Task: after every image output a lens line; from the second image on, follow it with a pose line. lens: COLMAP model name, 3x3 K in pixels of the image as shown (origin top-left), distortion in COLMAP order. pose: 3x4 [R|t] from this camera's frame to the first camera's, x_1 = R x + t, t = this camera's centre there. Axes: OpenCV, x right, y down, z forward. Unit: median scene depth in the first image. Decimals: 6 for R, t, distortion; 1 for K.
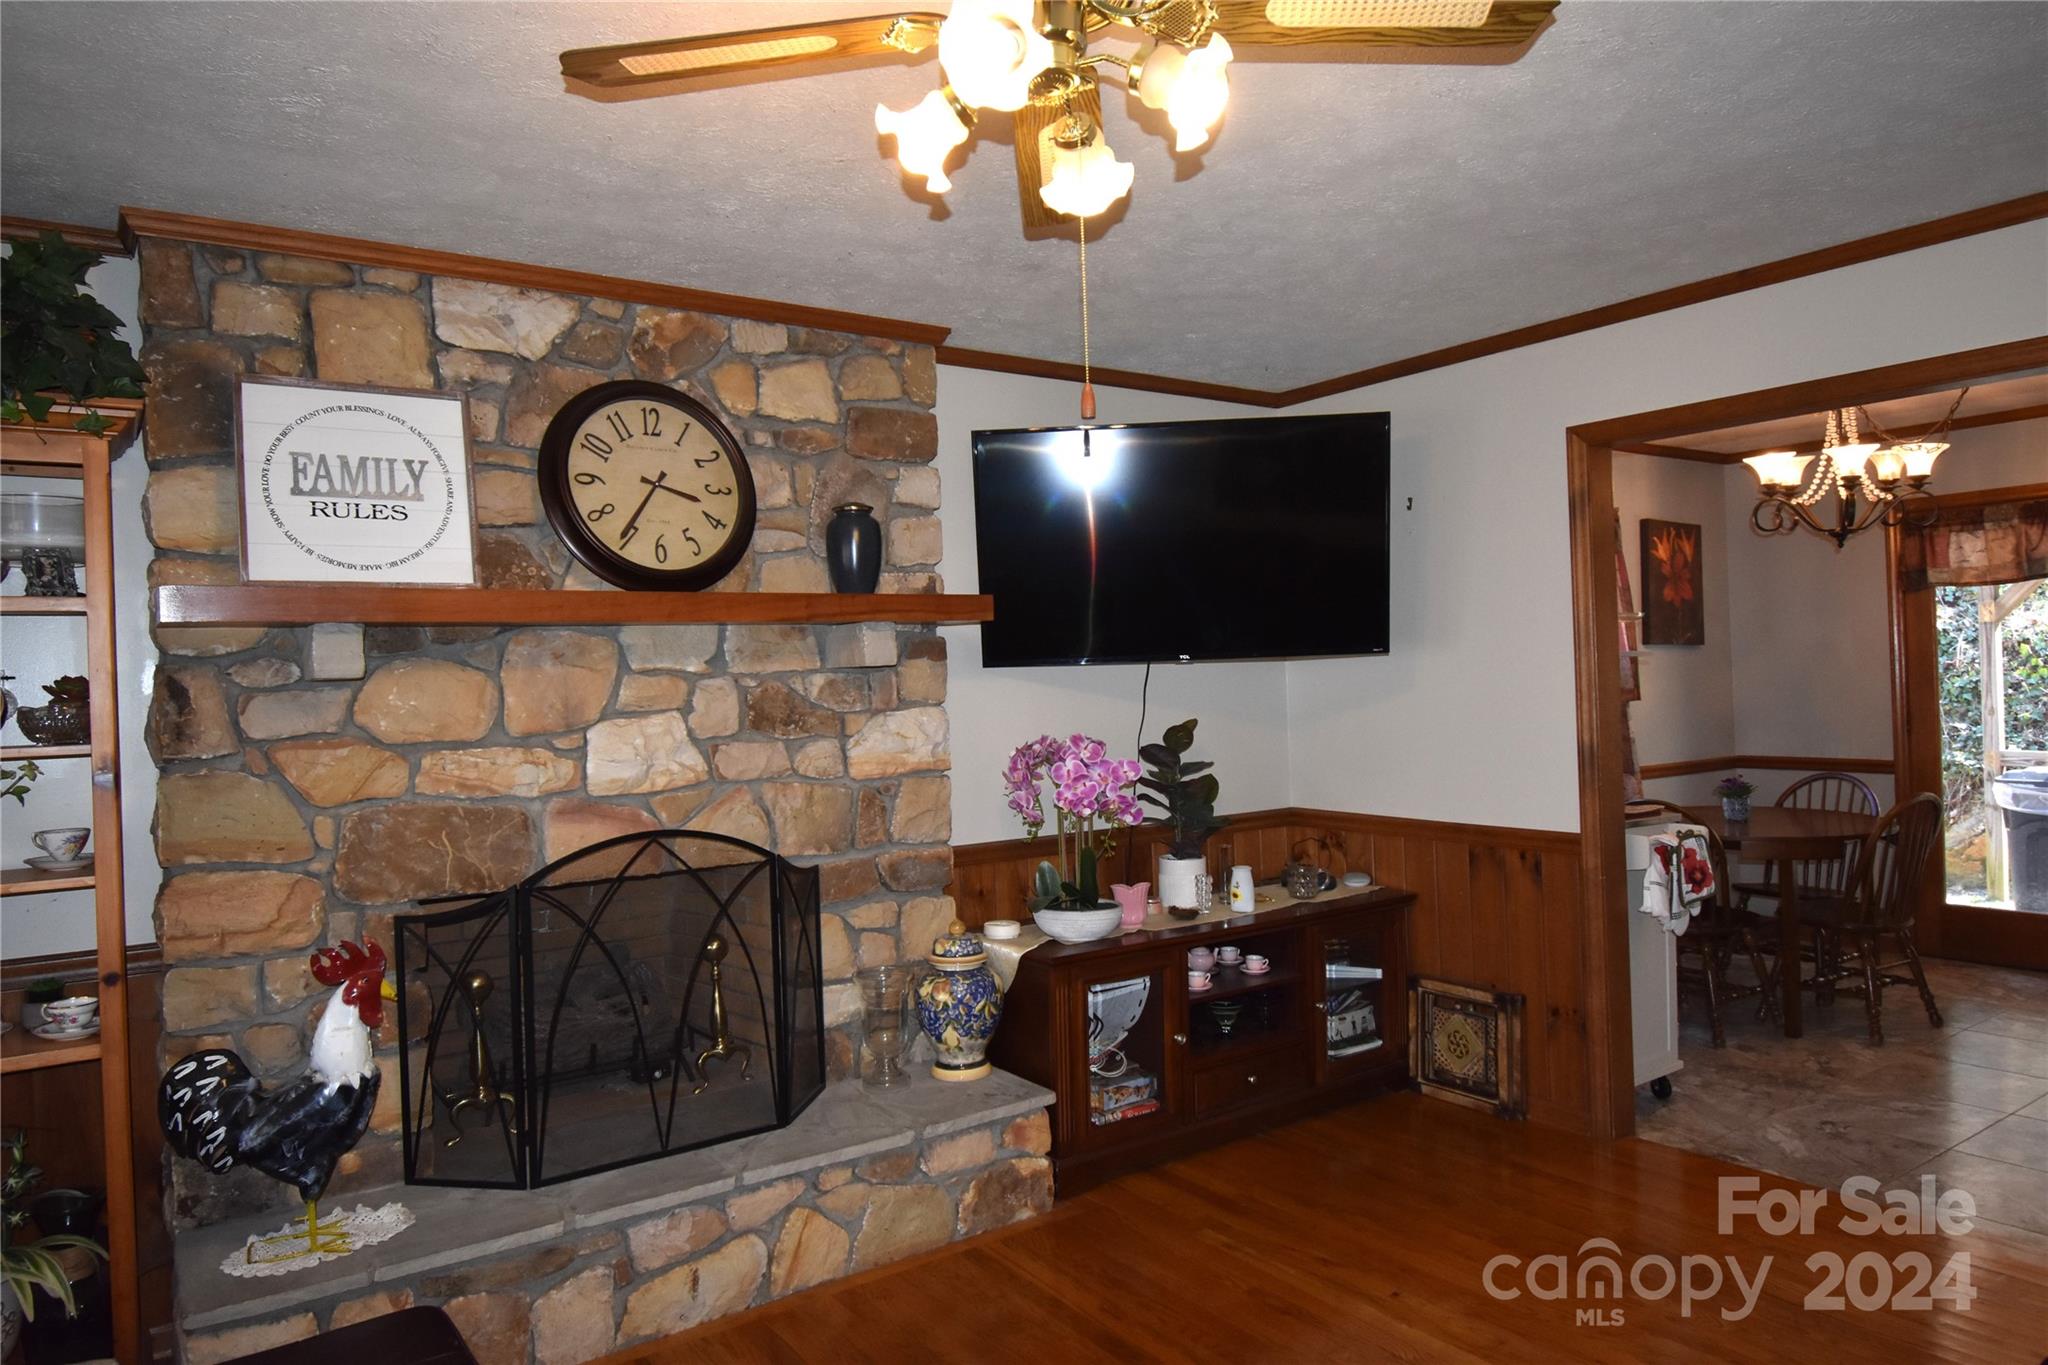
lens RADIAL K [[1082.7, 0, 1026.2], [0, 1082.7, 681.1], [0, 0, 1]] dist [0.022468, -0.029035]
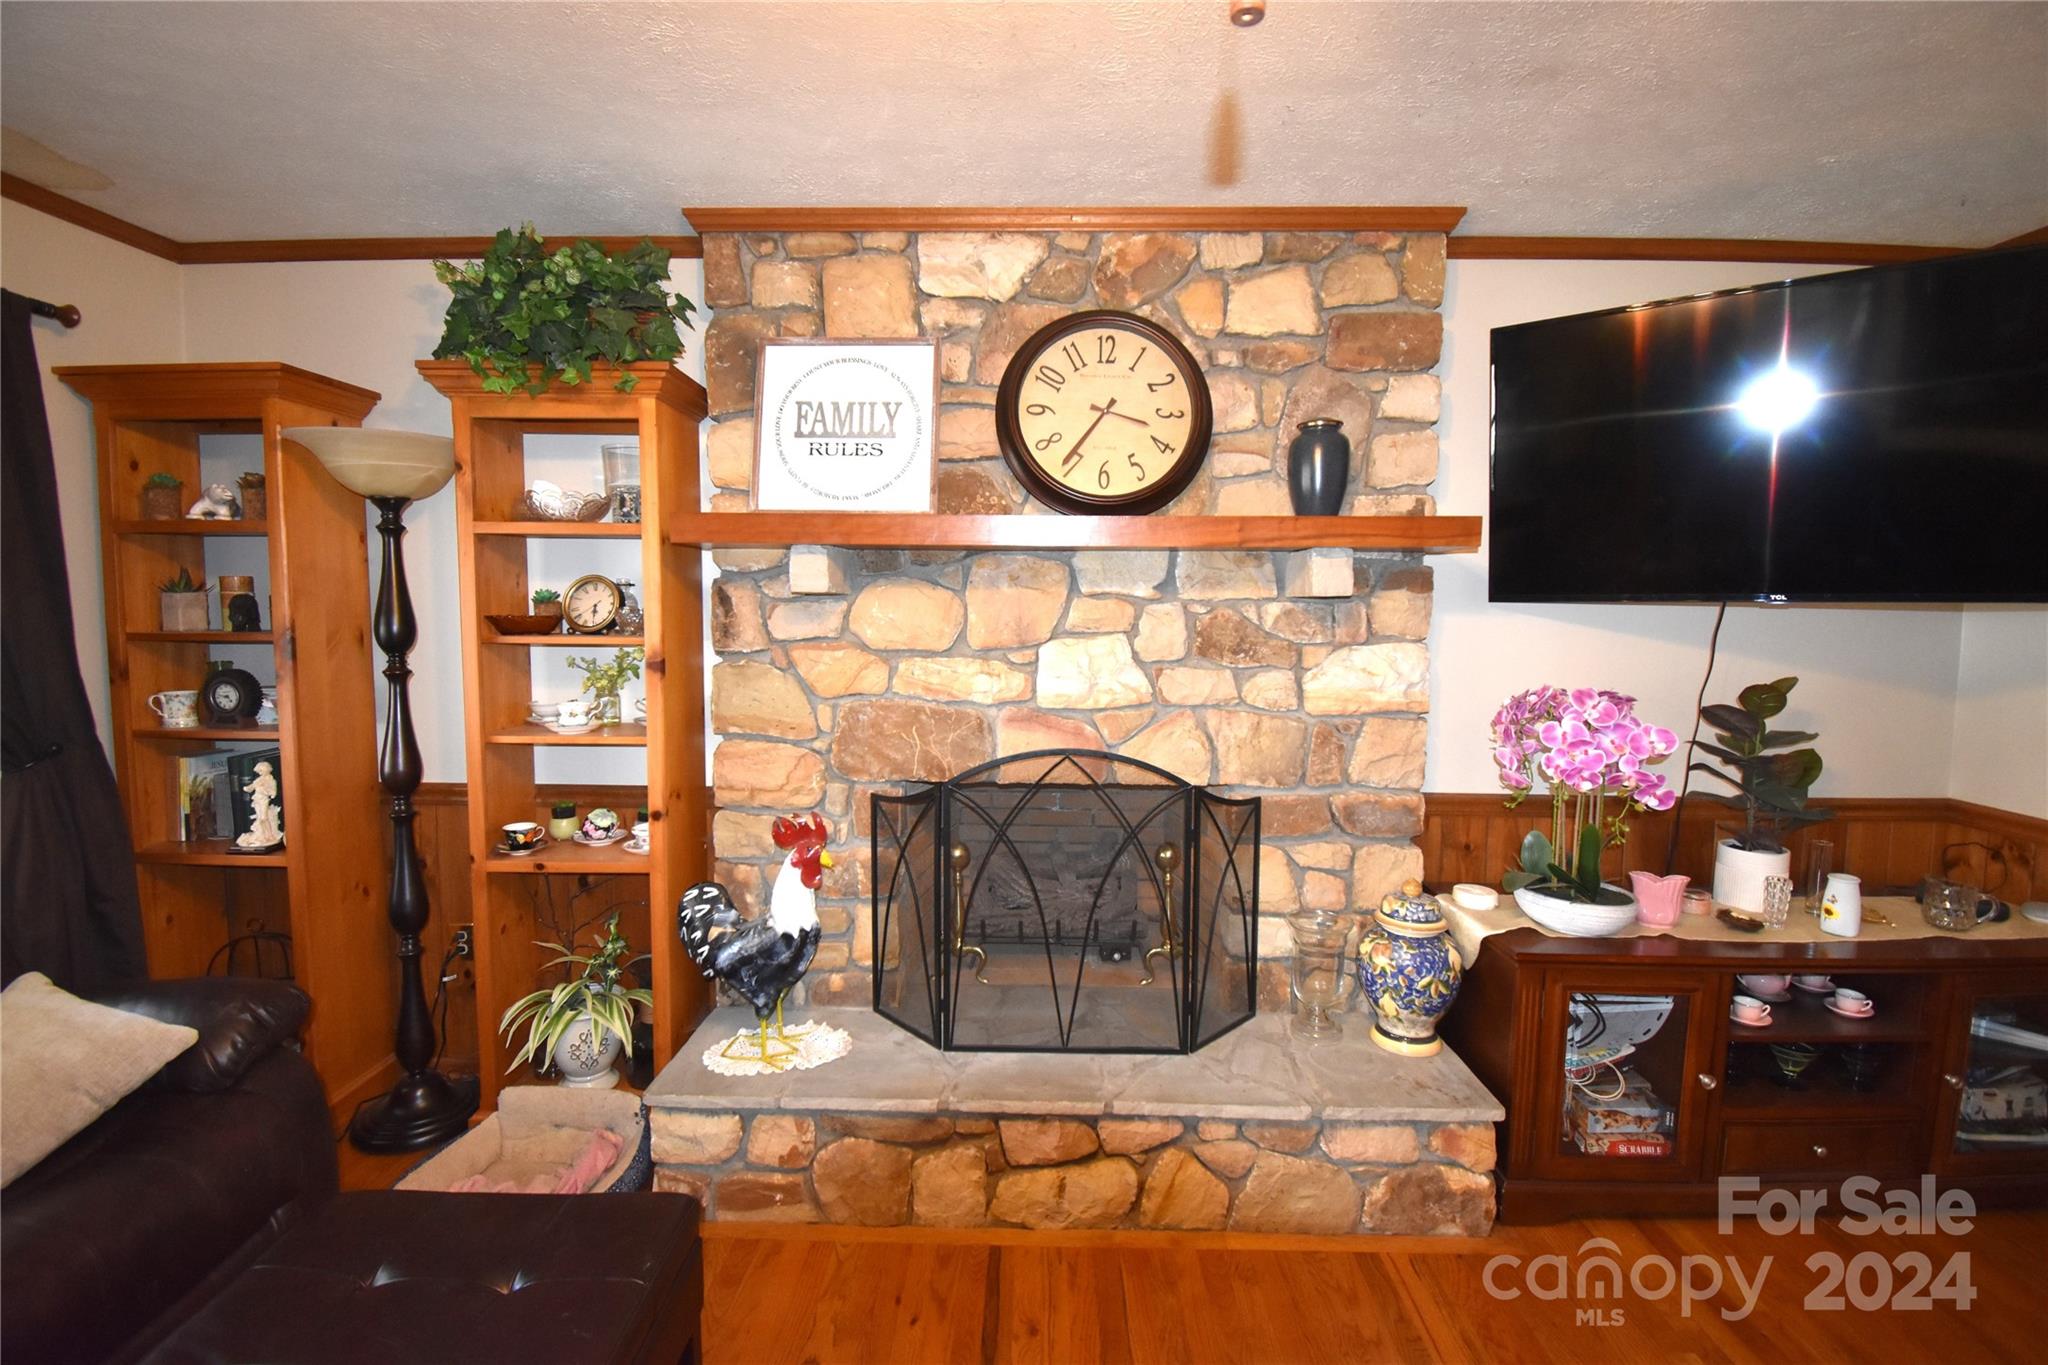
lens RADIAL K [[877.3, 0, 1022.6], [0, 877.3, 677.3], [0, 0, 1]] dist [0.018953, -0.022646]
pose [[0.828025, 0.080953, -0.554816, 0.069593], [-0.036061, 0.995163, 0.091385, -0.004366], [0.559530, -0.055661, 0.826939, 0.244832]]
